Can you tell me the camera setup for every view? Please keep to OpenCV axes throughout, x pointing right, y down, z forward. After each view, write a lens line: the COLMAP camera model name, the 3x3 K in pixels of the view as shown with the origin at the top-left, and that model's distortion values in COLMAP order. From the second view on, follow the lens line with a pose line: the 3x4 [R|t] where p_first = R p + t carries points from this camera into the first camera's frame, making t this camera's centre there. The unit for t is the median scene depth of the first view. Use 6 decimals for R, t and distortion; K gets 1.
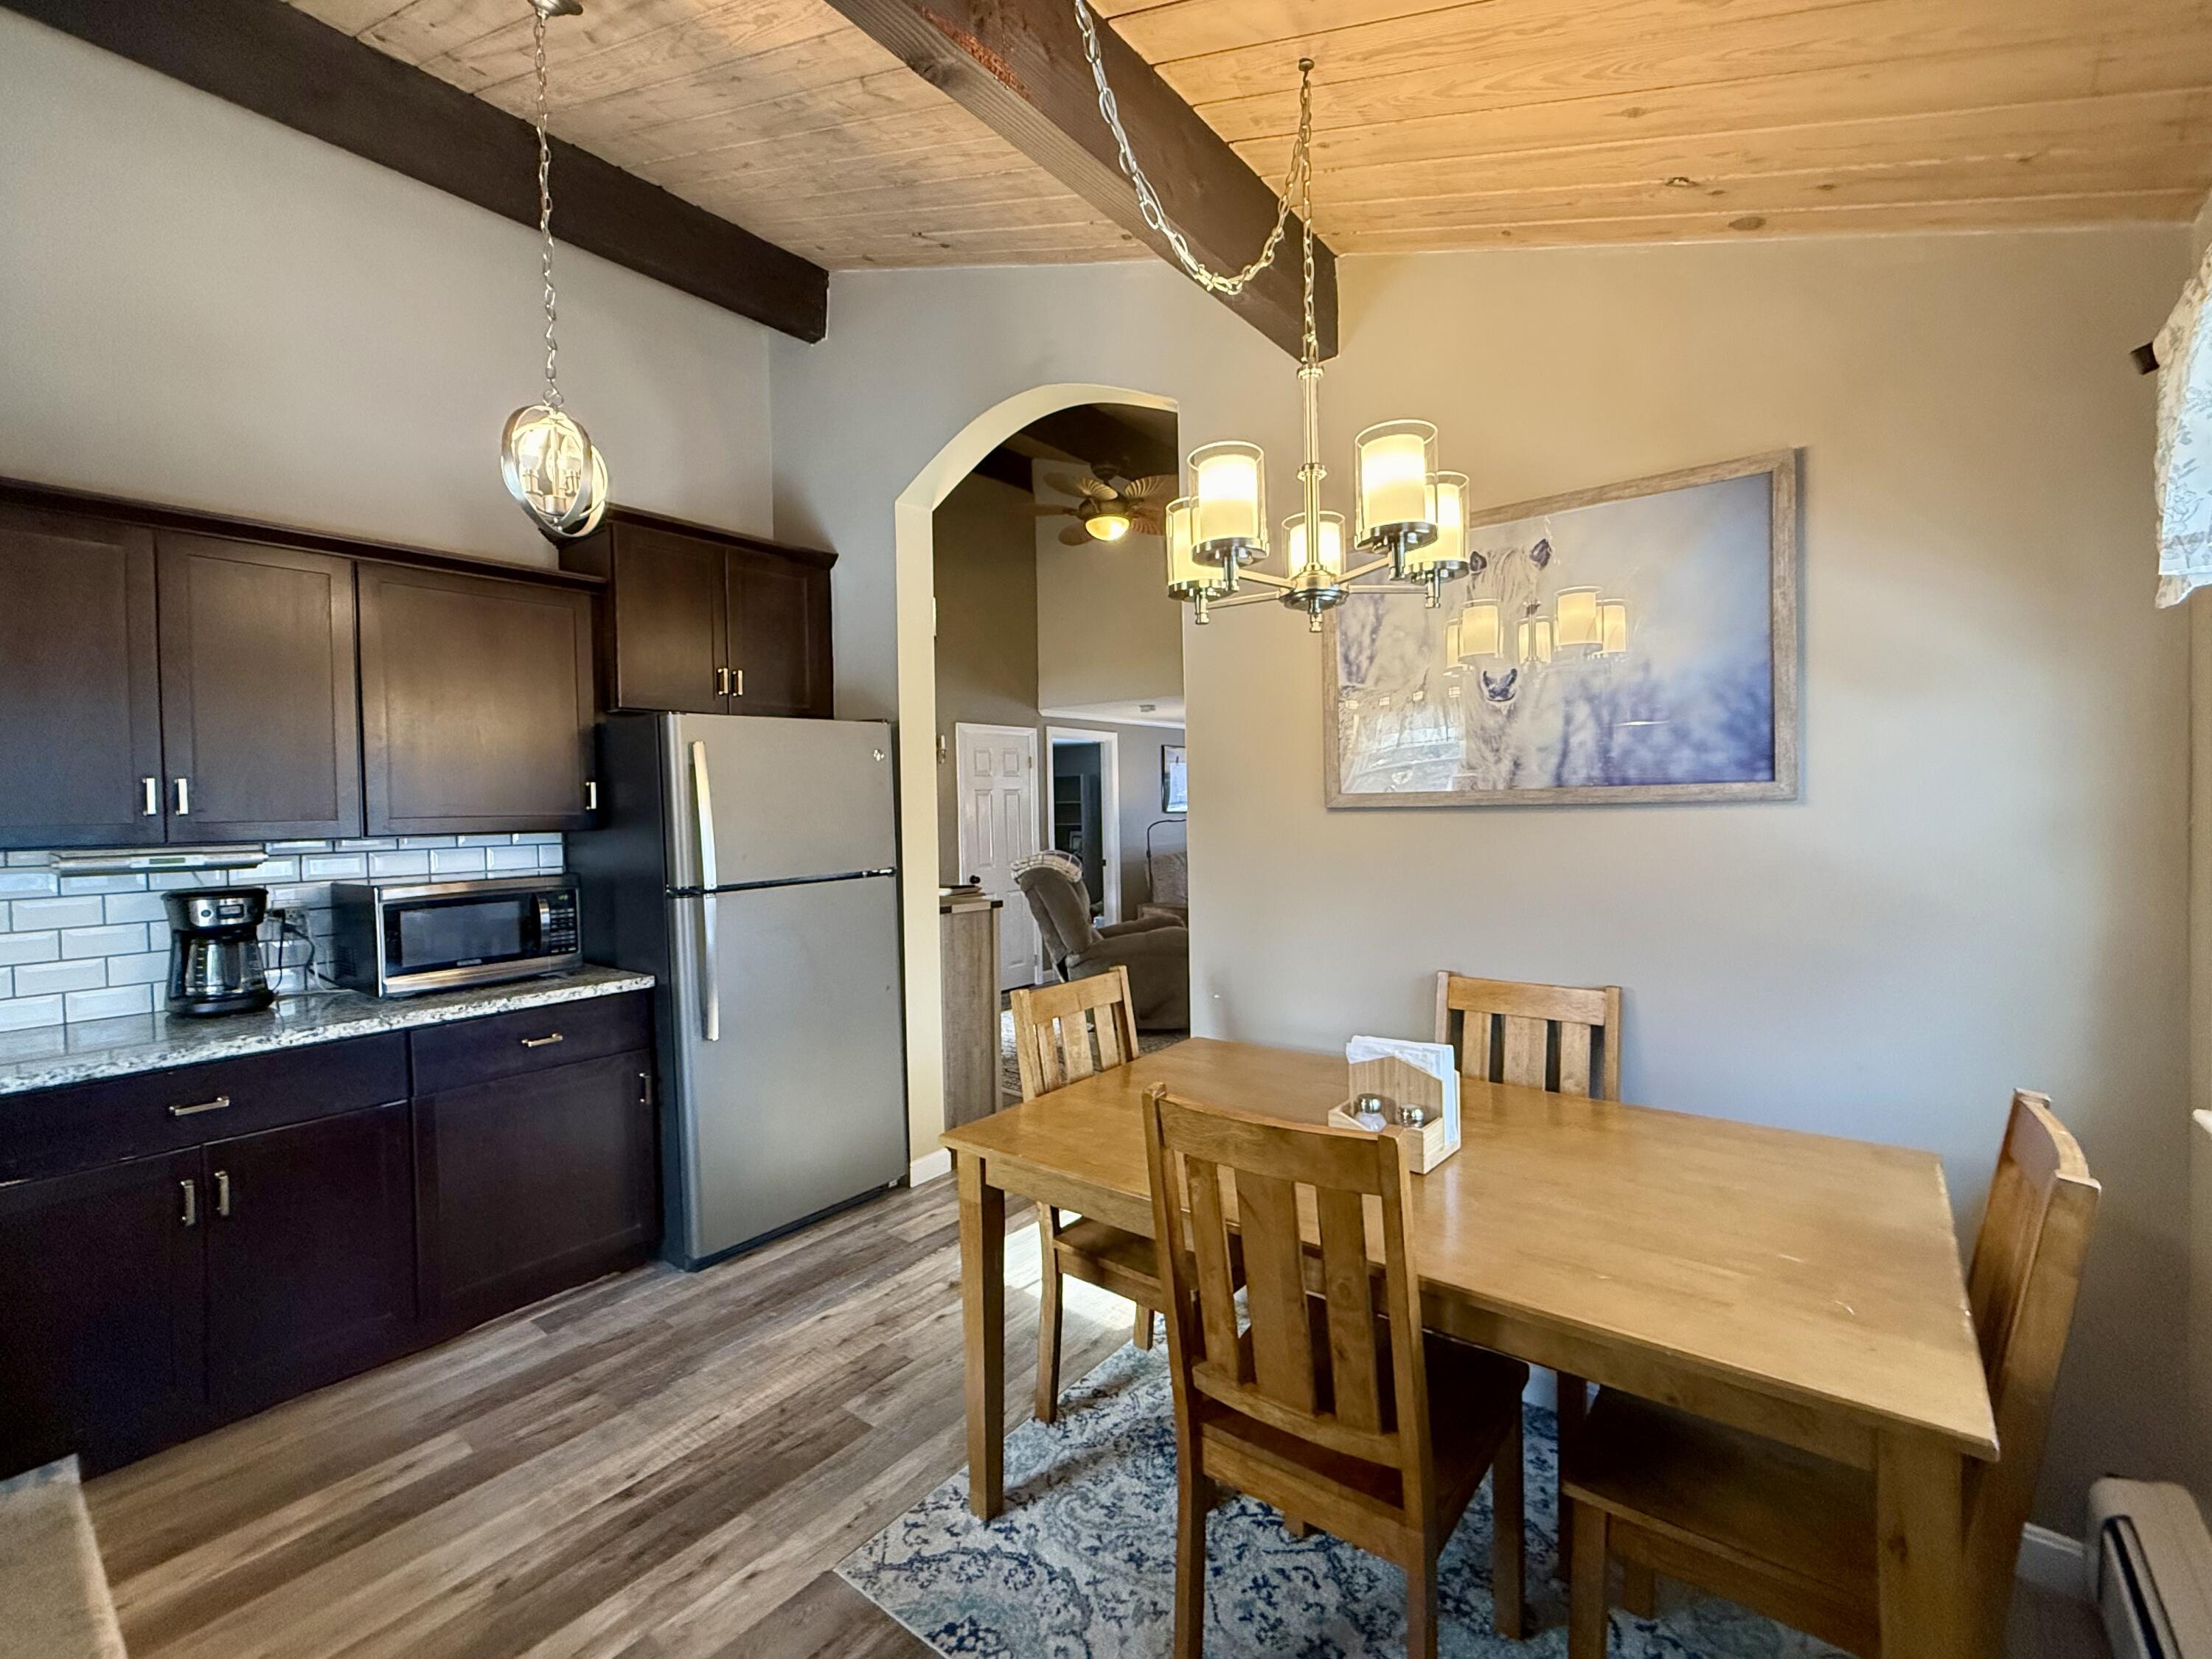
lens RADIAL K [[950.6, 0, 1102.7], [0, 950.6, 835.2], [0, 0, 1]] dist [-0.000898, 0.000259]
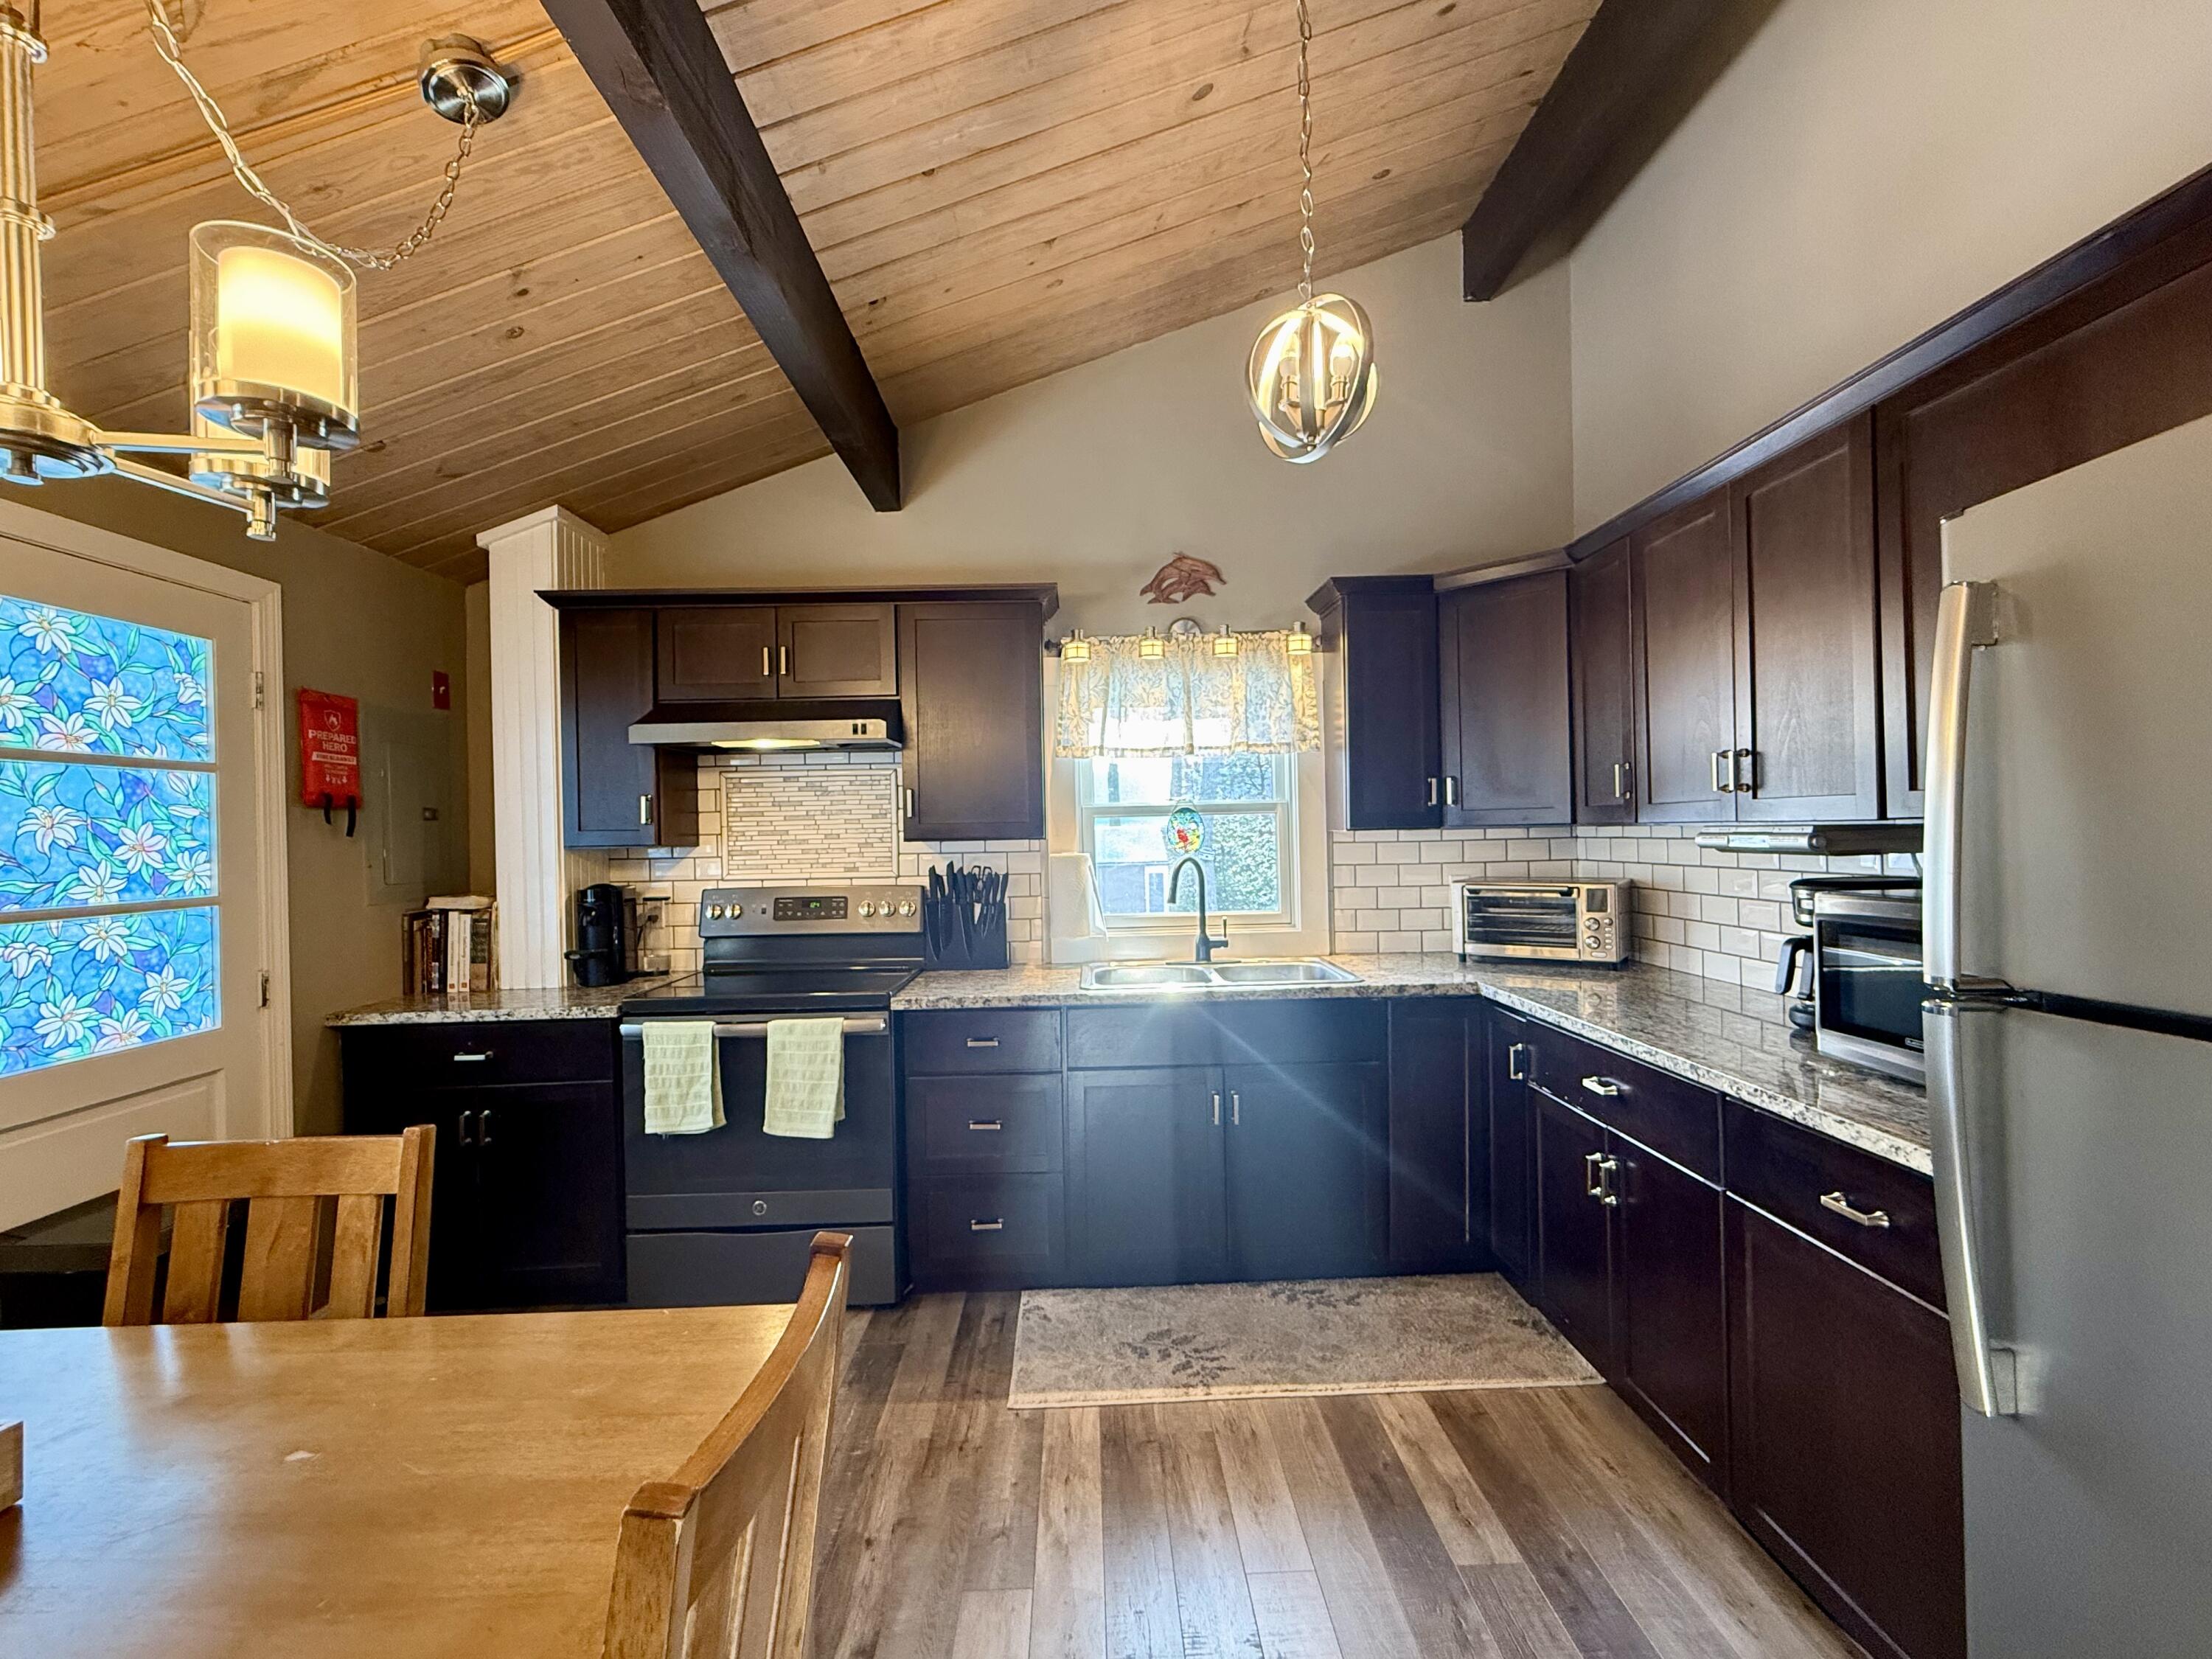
lens RADIAL K [[950.6, 0, 1105.0], [0, 950.6, 828.3], [0, 0, 1]] dist [-0.000898, 0.000259]
pose [[-0.766122, 0.037167, -0.641620, 0.086550], [0.023566, 0.999280, 0.029746, -0.030093], [0.642263, 0.007669, -0.766446, 1.452208]]
